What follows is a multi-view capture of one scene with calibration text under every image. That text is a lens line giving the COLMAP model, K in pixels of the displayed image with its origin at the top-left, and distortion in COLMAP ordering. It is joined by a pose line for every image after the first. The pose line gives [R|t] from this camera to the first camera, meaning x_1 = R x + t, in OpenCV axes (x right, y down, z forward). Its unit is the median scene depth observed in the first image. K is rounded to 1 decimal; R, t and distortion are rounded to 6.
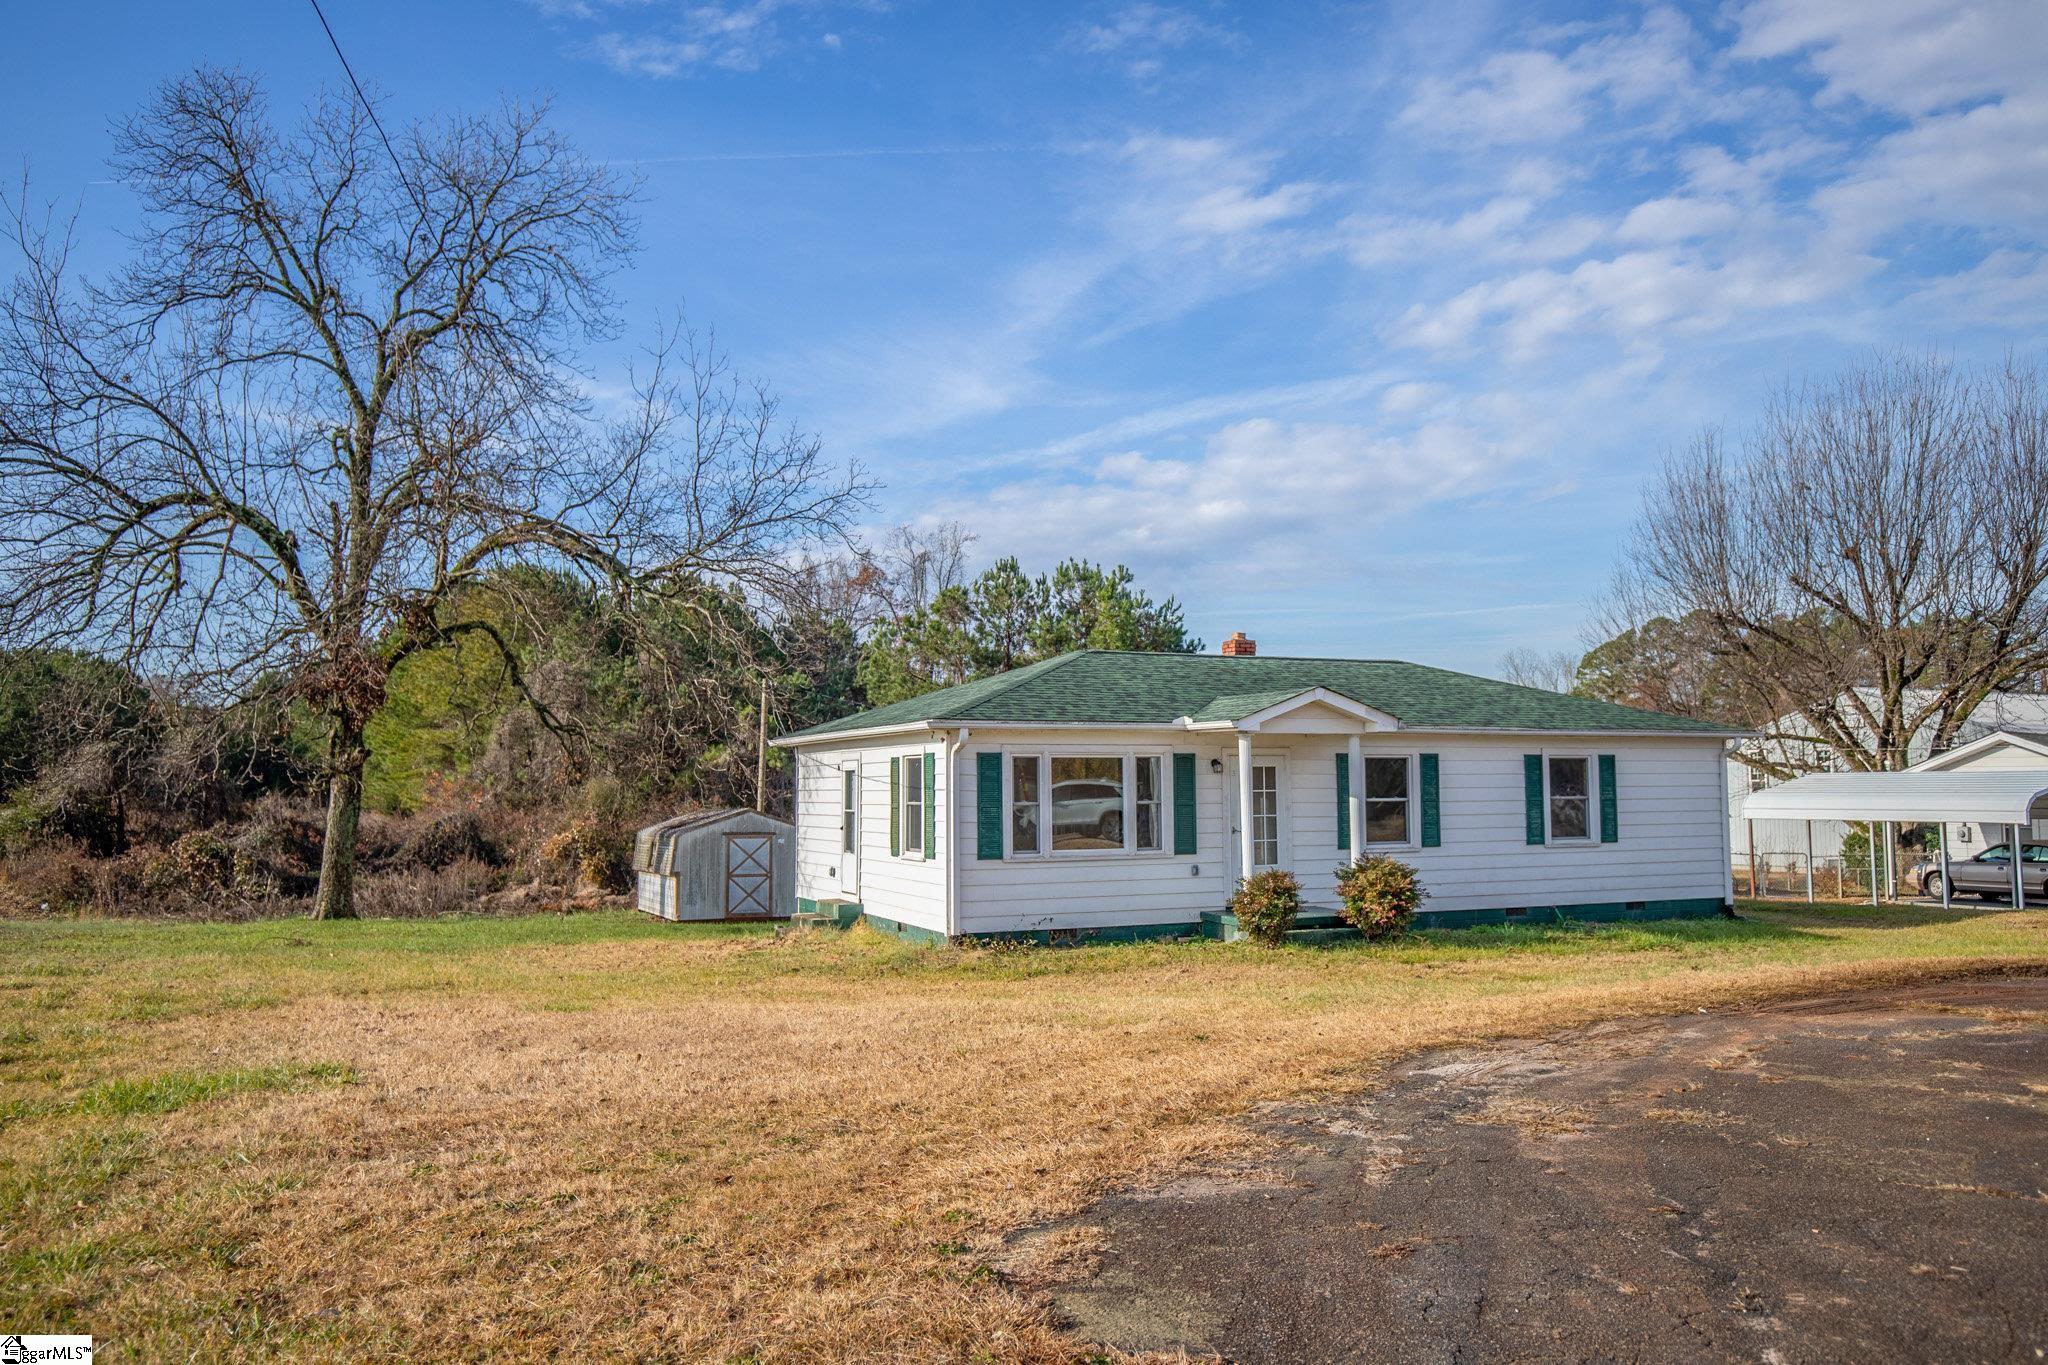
lens RADIAL K [[1536.3, 0, 1024.0], [0, 1536.3, 682.5], [0, 0, 1]] dist [0.099762, -0.000581]
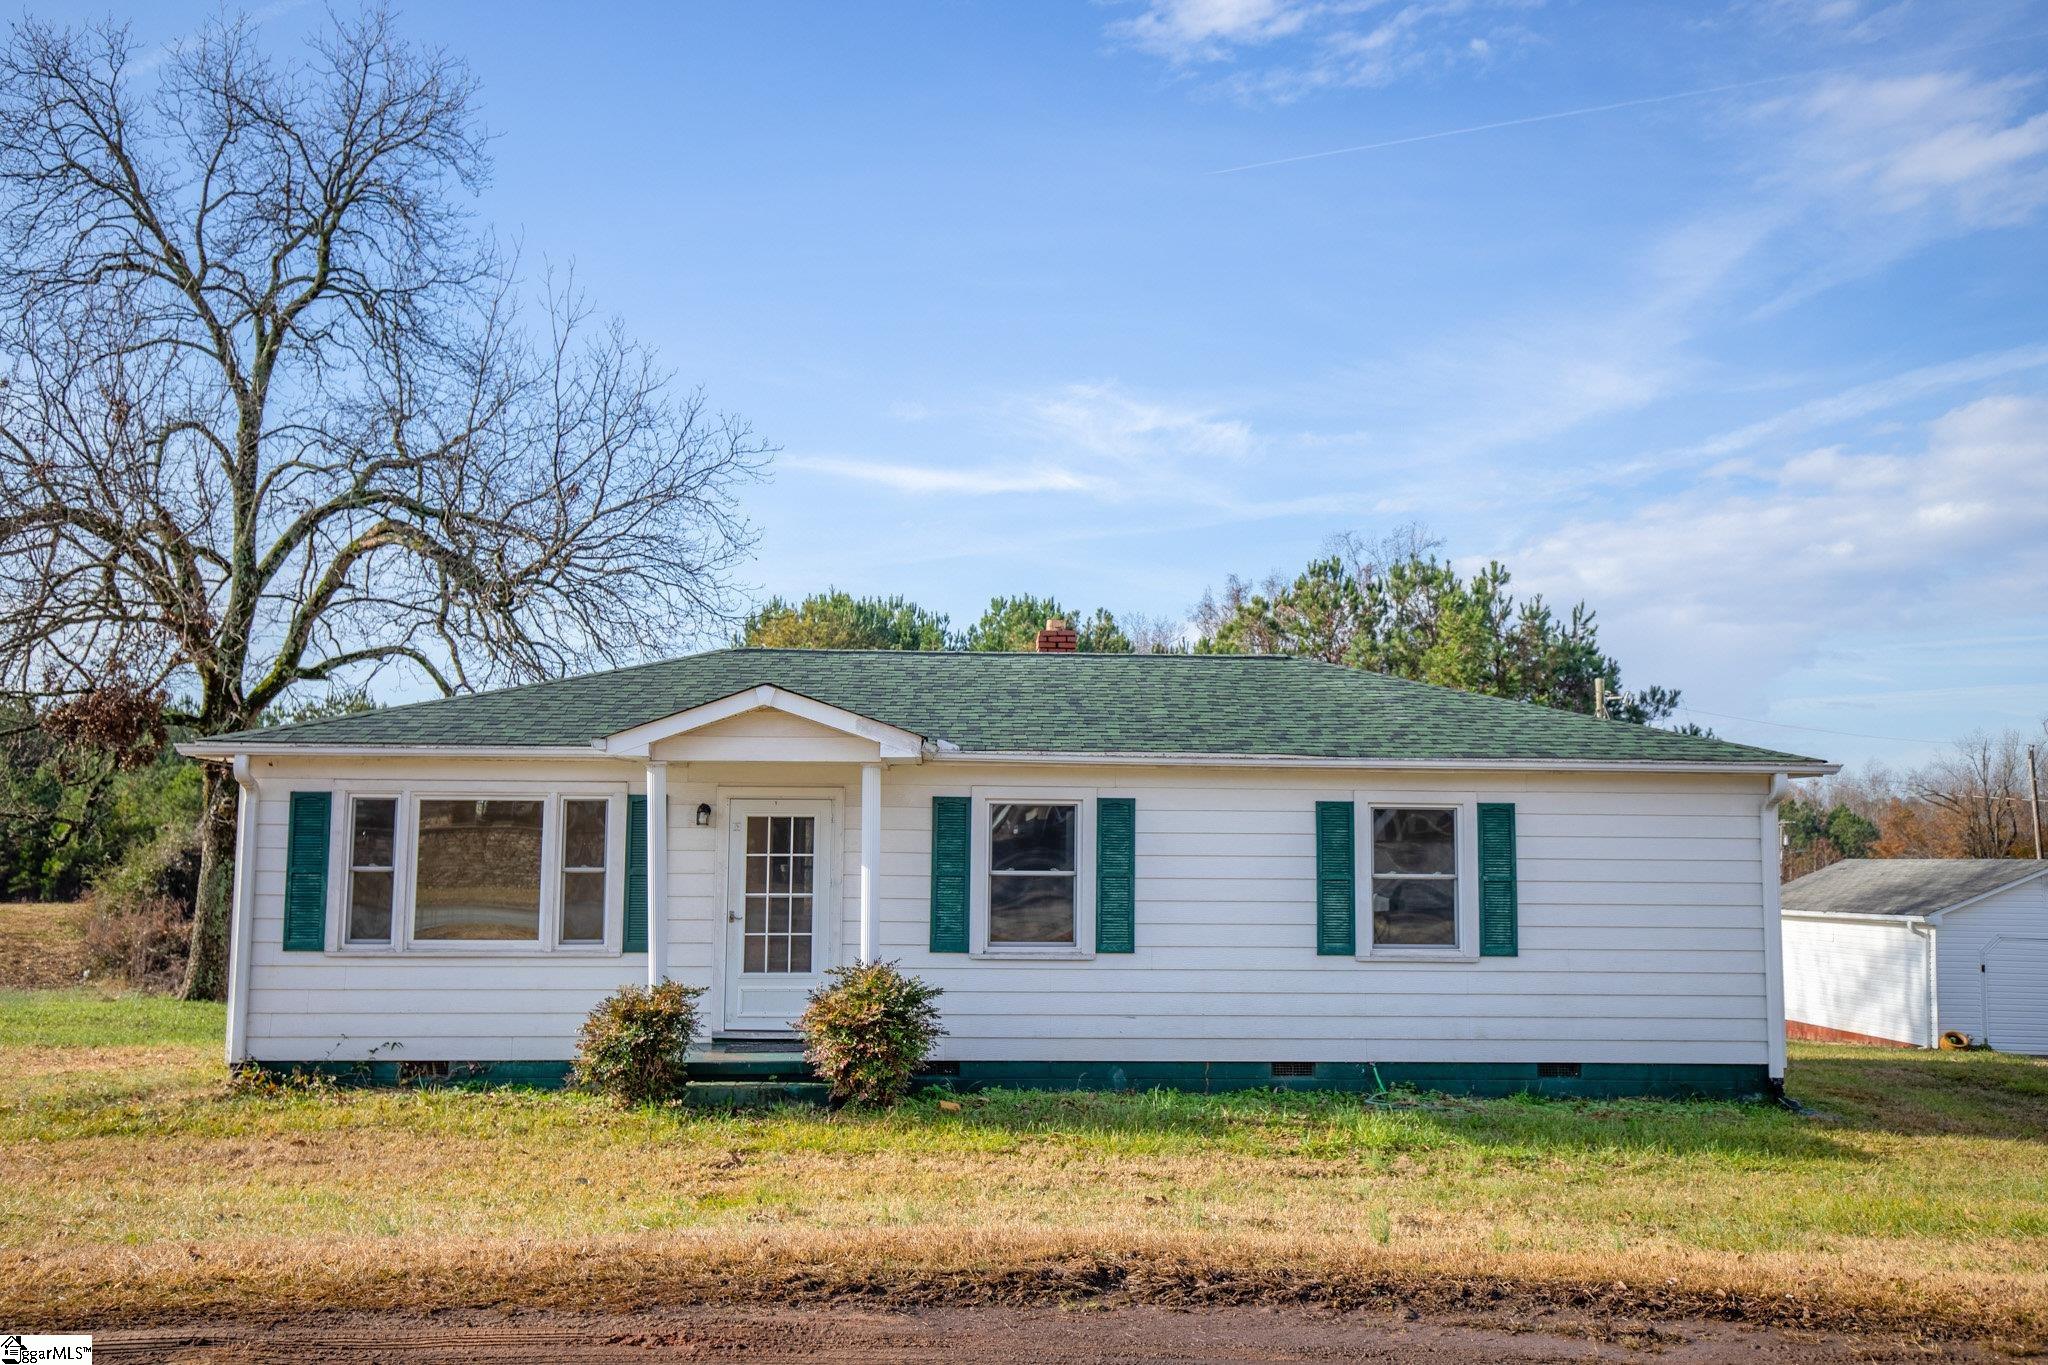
lens RADIAL K [[1640.6, 0, 1024.0], [0, 1640.6, 682.5], [0, 0, 1]] dist [0.065548, -0.089015]
pose [[0.925621, -0.019214, -0.377963, 0.470042], [0.008535, 0.999516, -0.029910, 0.019688], [0.378355, 0.024460, 0.925338, 0.389946]]
